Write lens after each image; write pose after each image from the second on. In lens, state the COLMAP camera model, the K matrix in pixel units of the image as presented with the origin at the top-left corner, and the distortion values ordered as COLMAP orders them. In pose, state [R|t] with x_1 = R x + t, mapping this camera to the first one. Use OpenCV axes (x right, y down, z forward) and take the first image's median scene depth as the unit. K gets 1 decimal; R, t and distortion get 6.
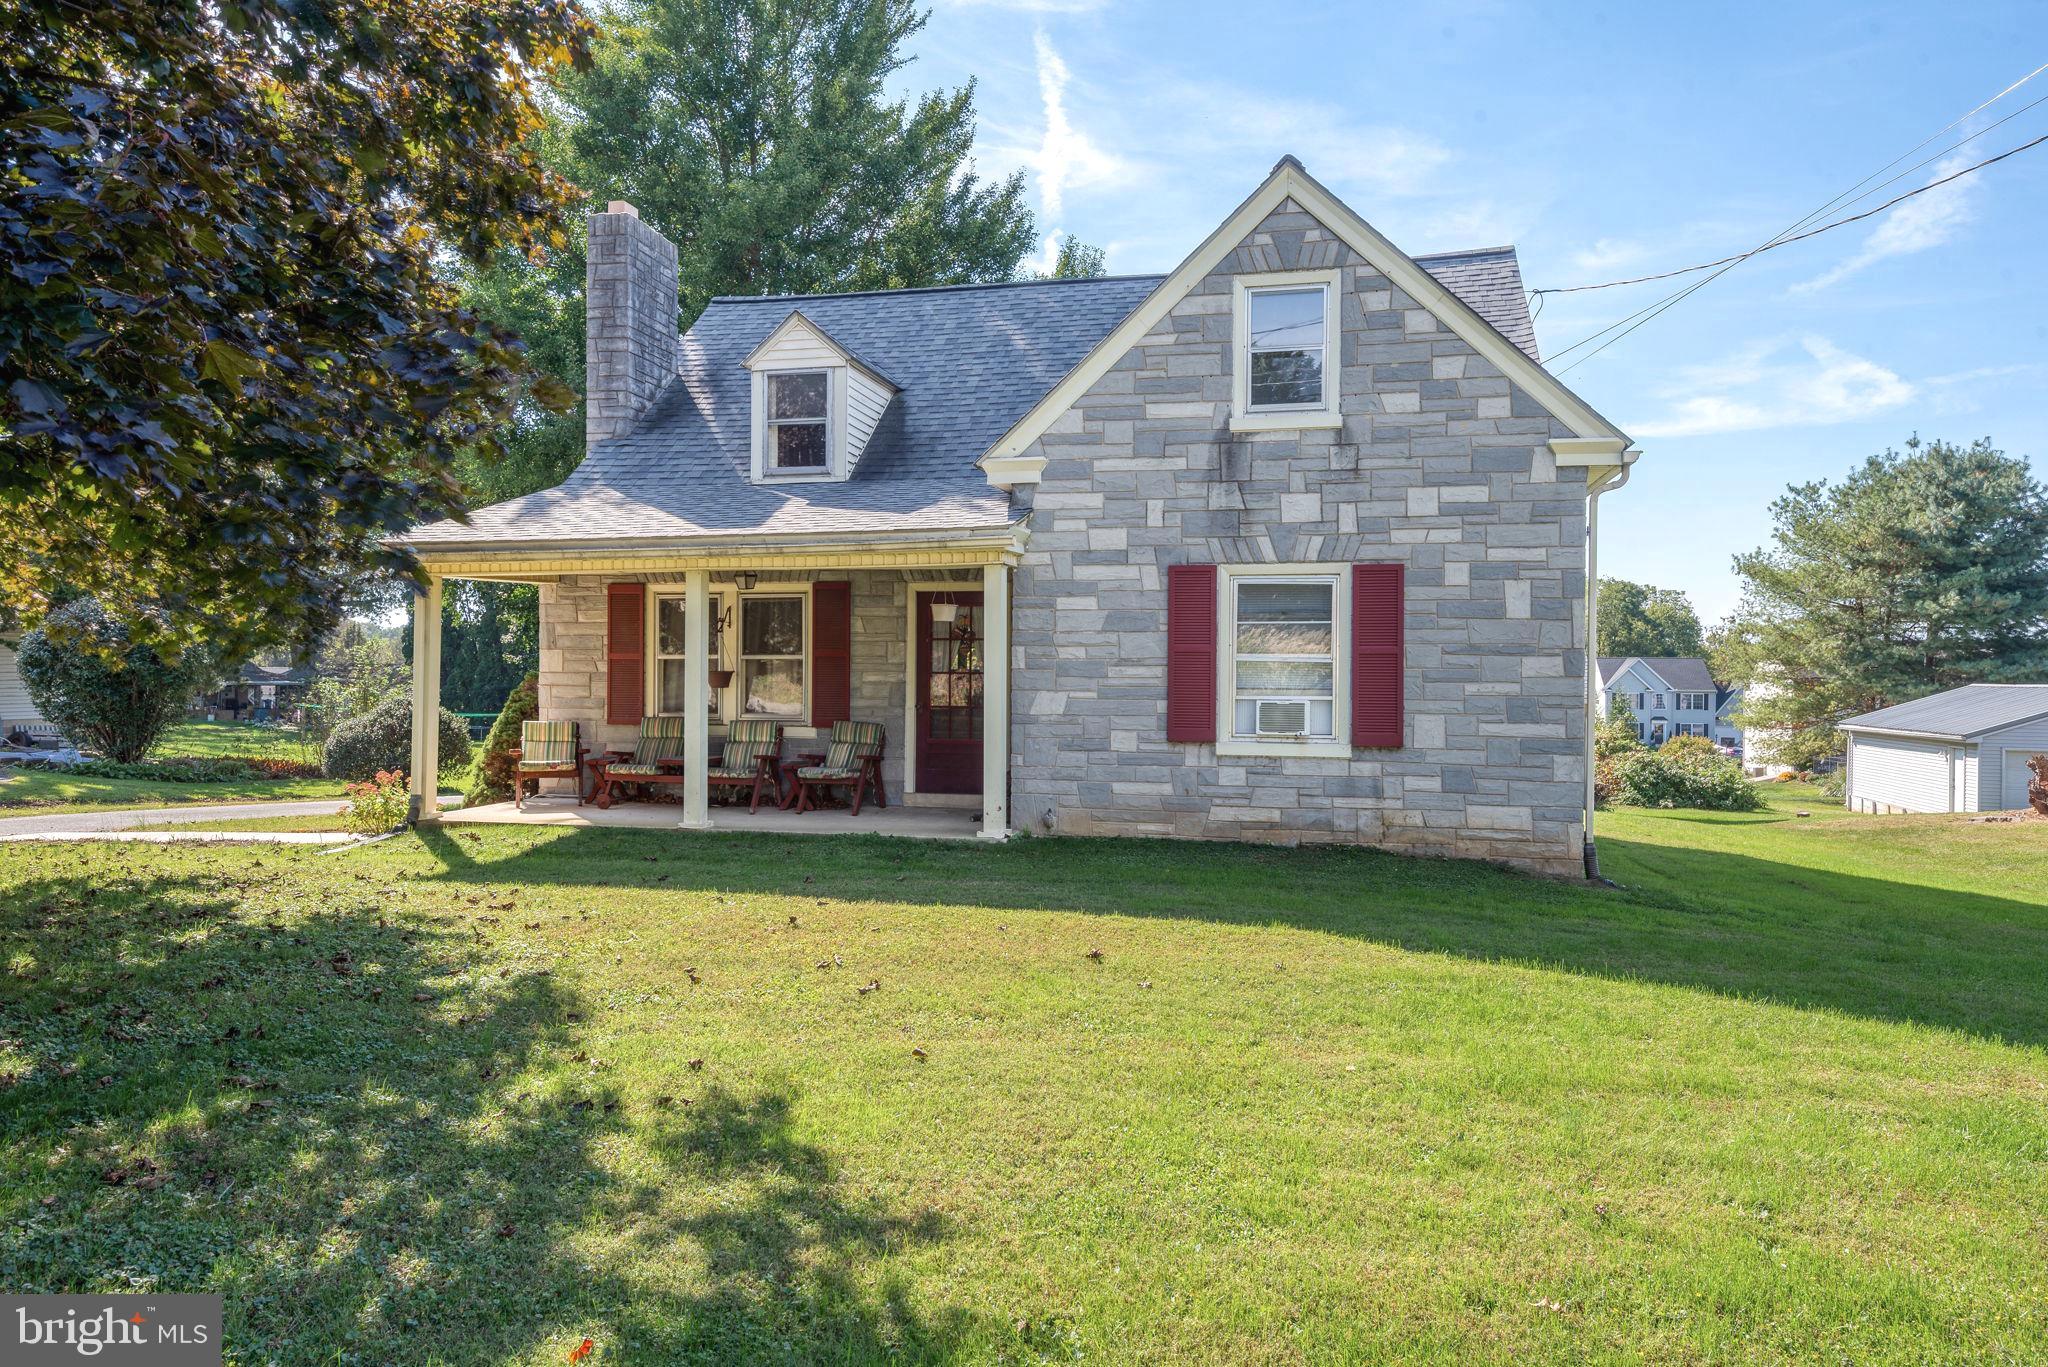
lens RADIAL K [[1342.0, 0, 1028.4], [0, 1342.0, 677.4], [0, 0, 1]] dist [0.035610, -0.000888]
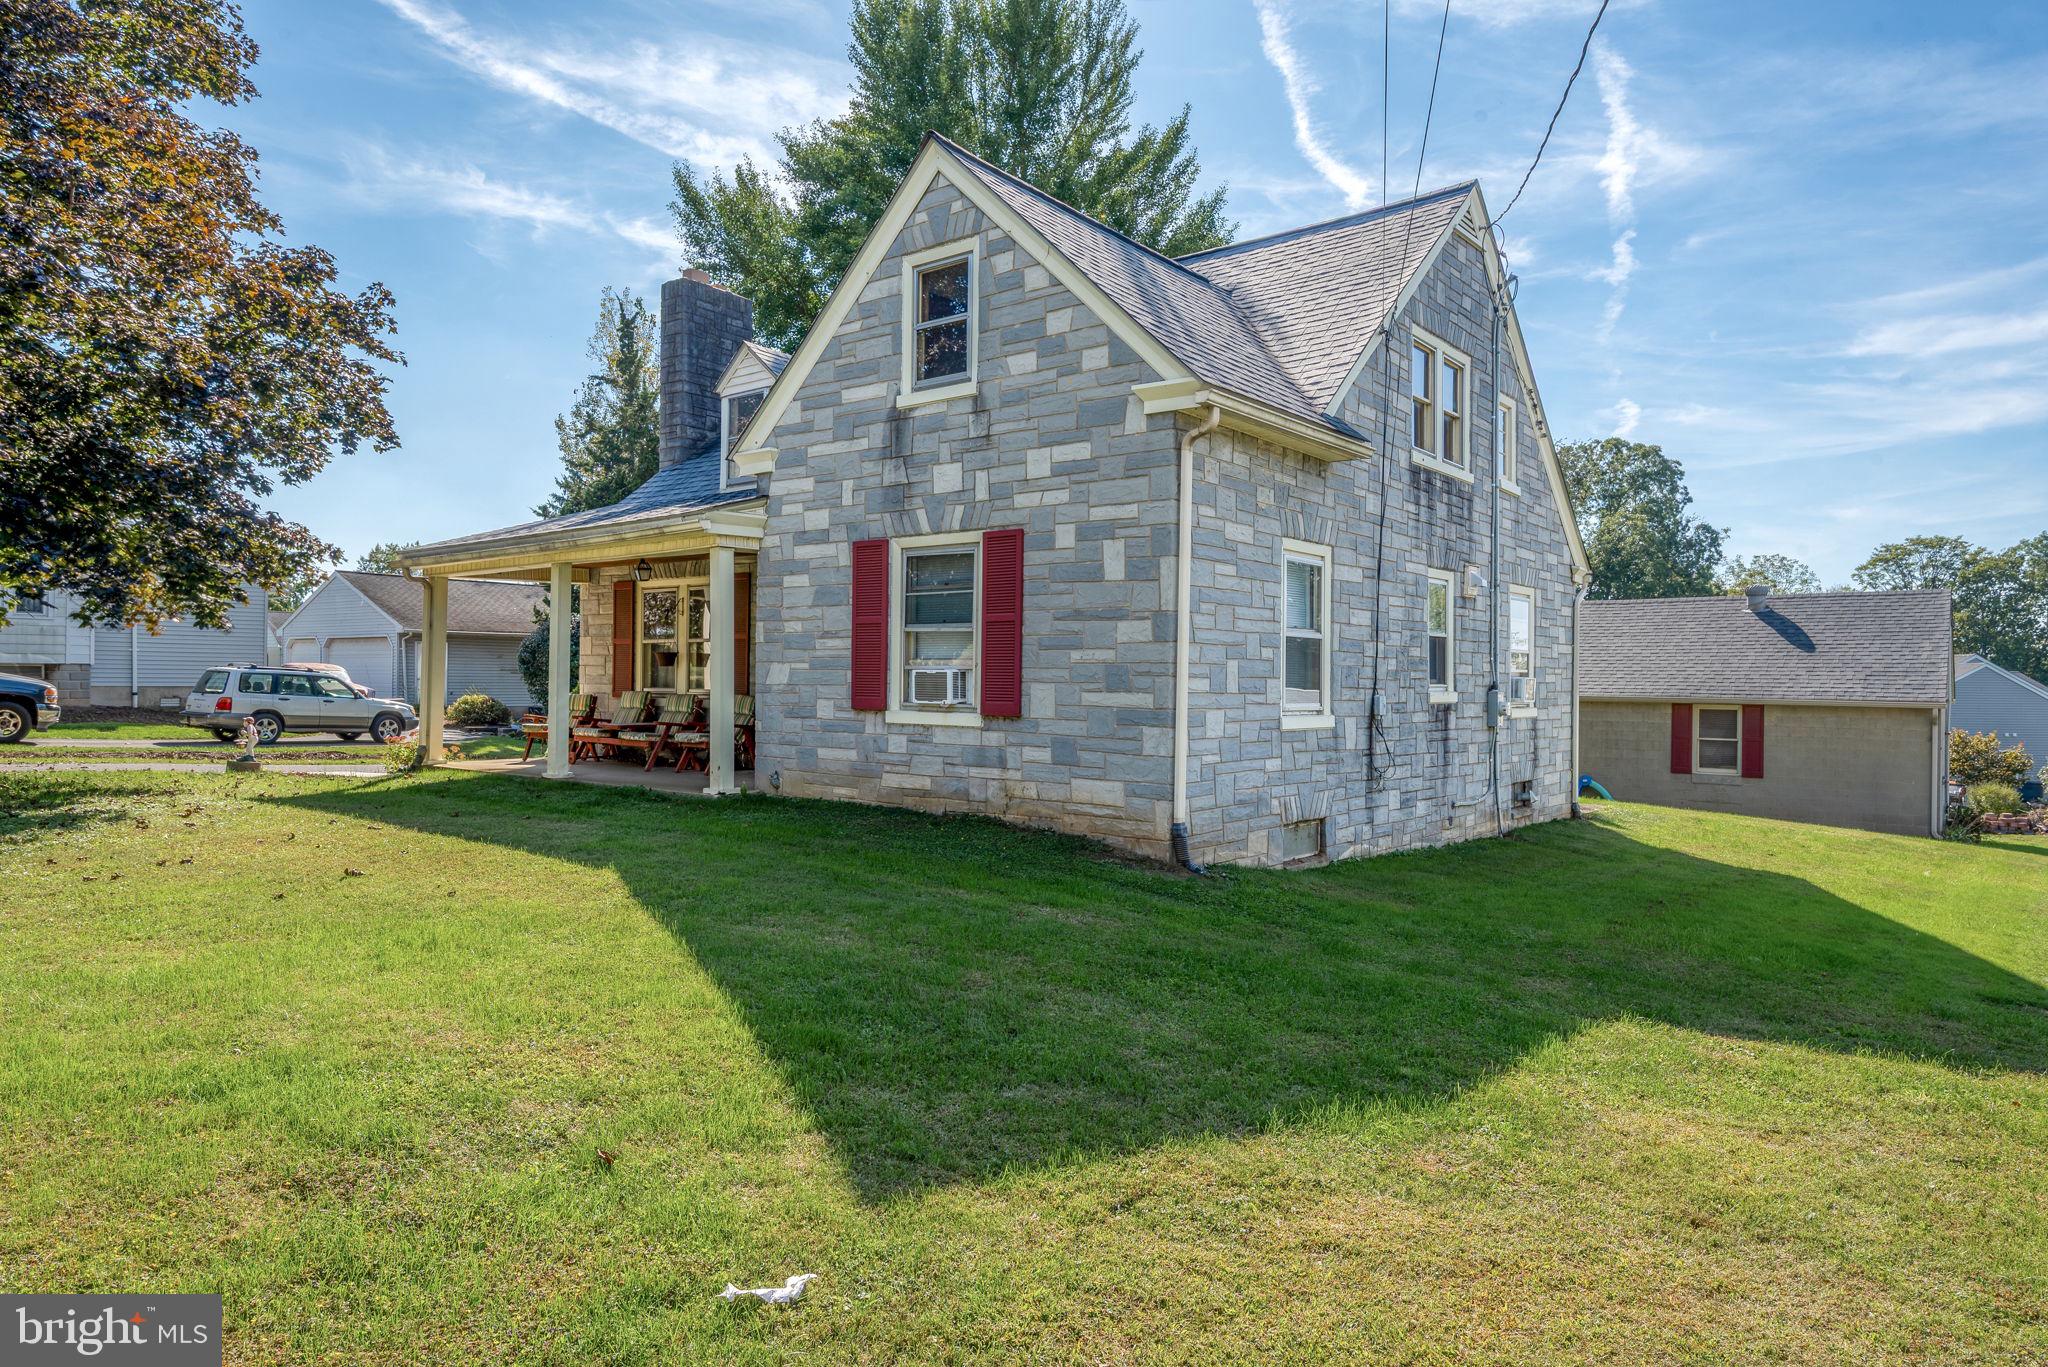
lens RADIAL K [[1236.2, 0, 1023.9], [0, 1236.2, 686.2], [0, 0, 1]] dist [0.014947, -0.006061]
pose [[0.902318, 0.006162, -0.431027, 0.646619], [-0.007667, 0.999969, -0.001756, 0.030371], [0.431003, 0.004889, 0.902337, 0.188534]]
